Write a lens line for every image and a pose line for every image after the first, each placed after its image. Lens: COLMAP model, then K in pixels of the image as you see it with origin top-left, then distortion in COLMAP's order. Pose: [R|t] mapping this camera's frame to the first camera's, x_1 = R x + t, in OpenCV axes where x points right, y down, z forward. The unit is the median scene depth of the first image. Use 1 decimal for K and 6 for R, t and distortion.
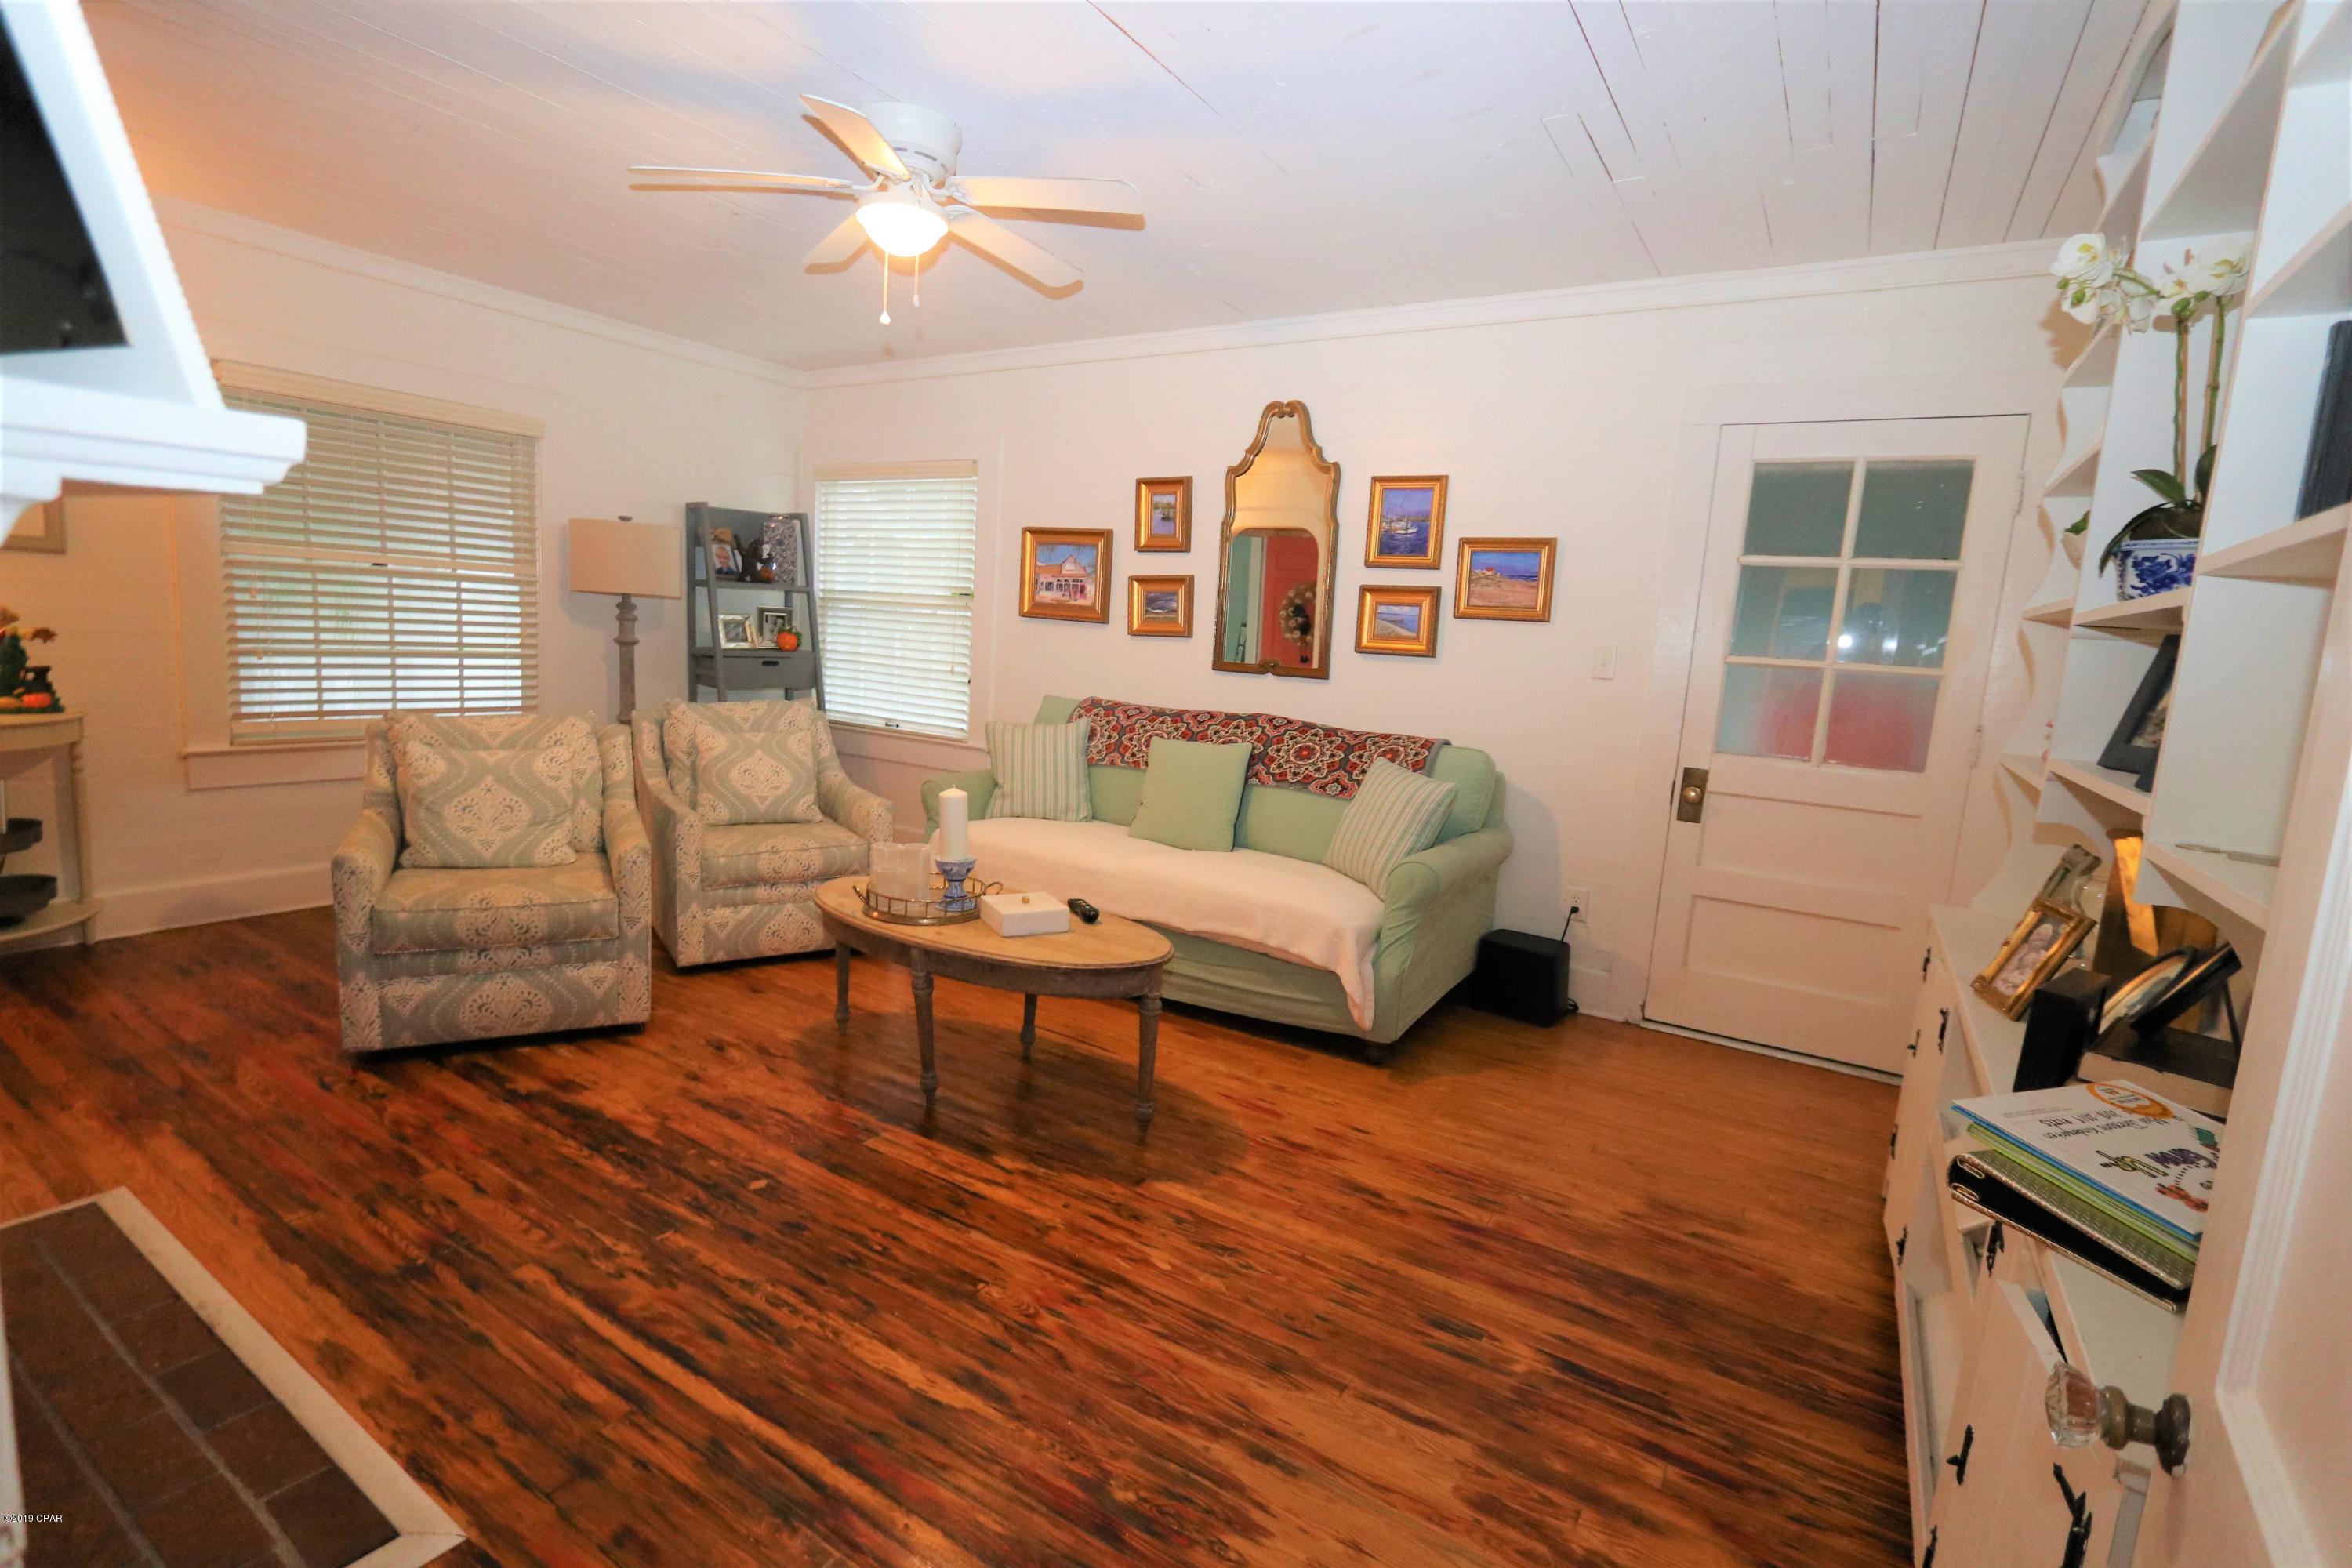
lens RADIAL K [[1079.8, 0, 1165.6], [0, 1079.8, 785.4], [0, 0, 1]] dist [-0.018078, 0.002311]
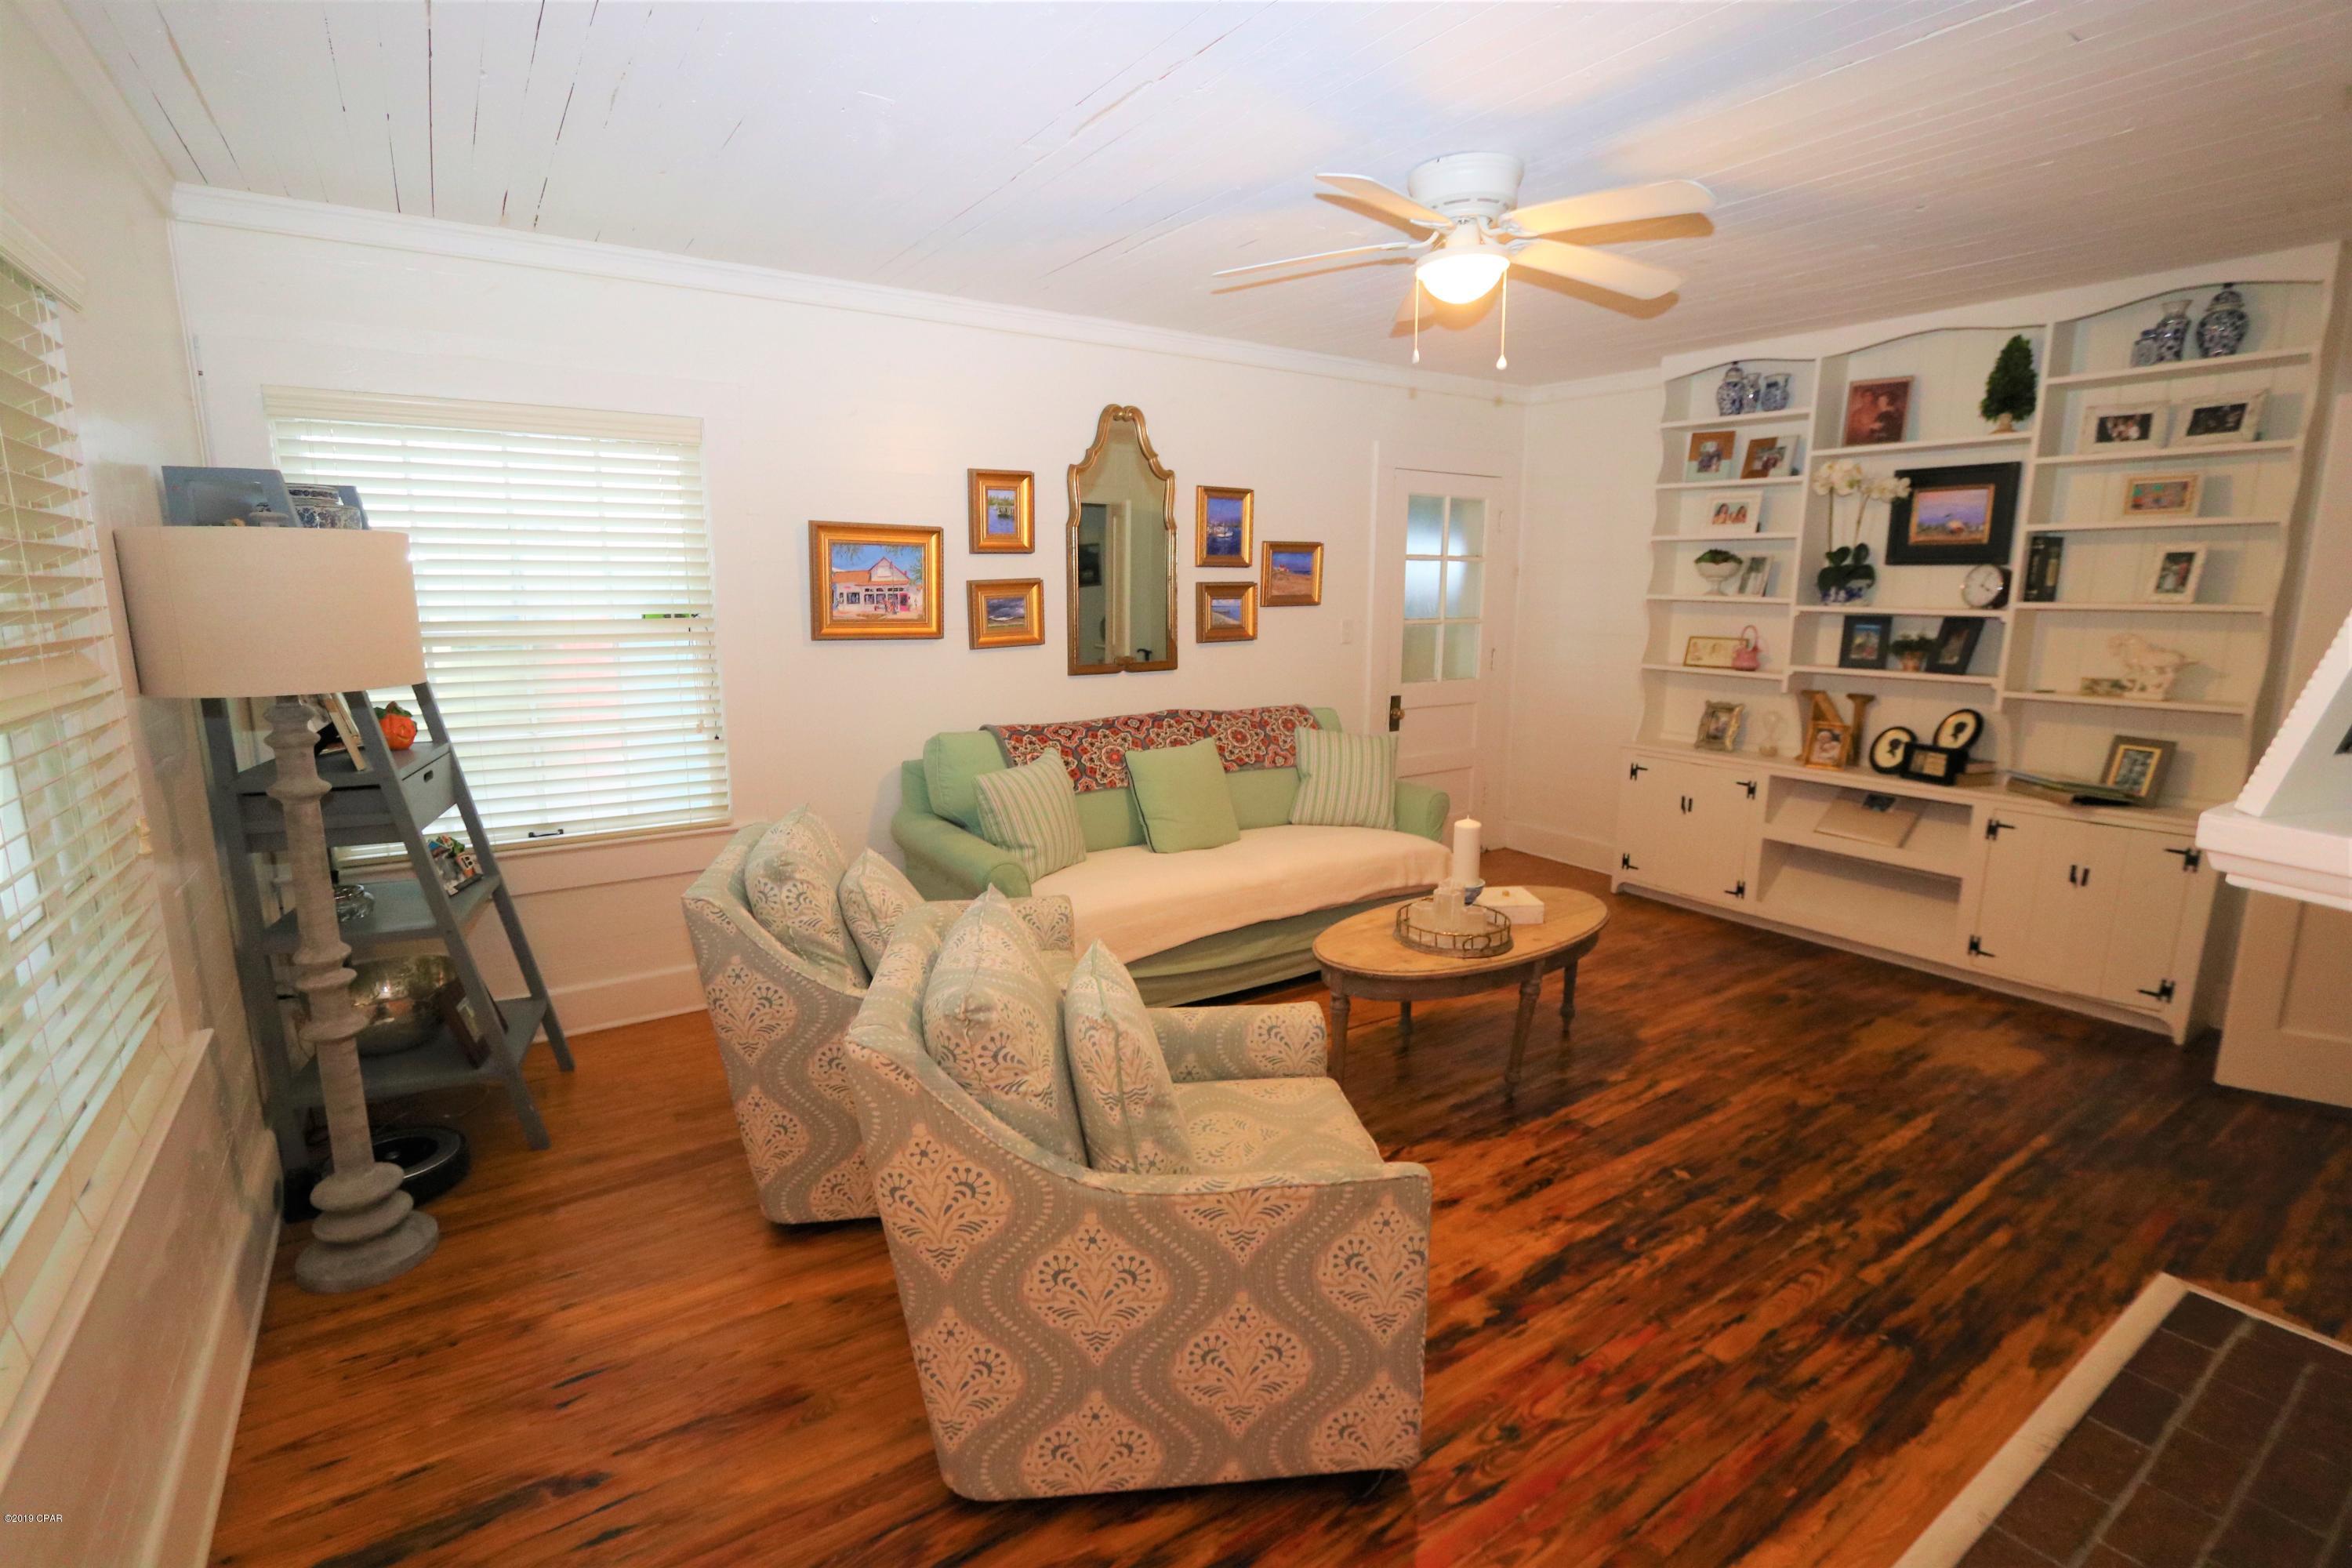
lens RADIAL K [[1079.8, 0, 1164.7], [0, 1079.8, 781.1], [0, 0, 1]] dist [-0.018078, 0.002311]
pose [[0.404873, -0.224042, 0.886501, -0.945050], [0.157922, 0.972081, 0.173546, -0.199562], [-0.900632, 0.069733, 0.428950, 0.606312]]
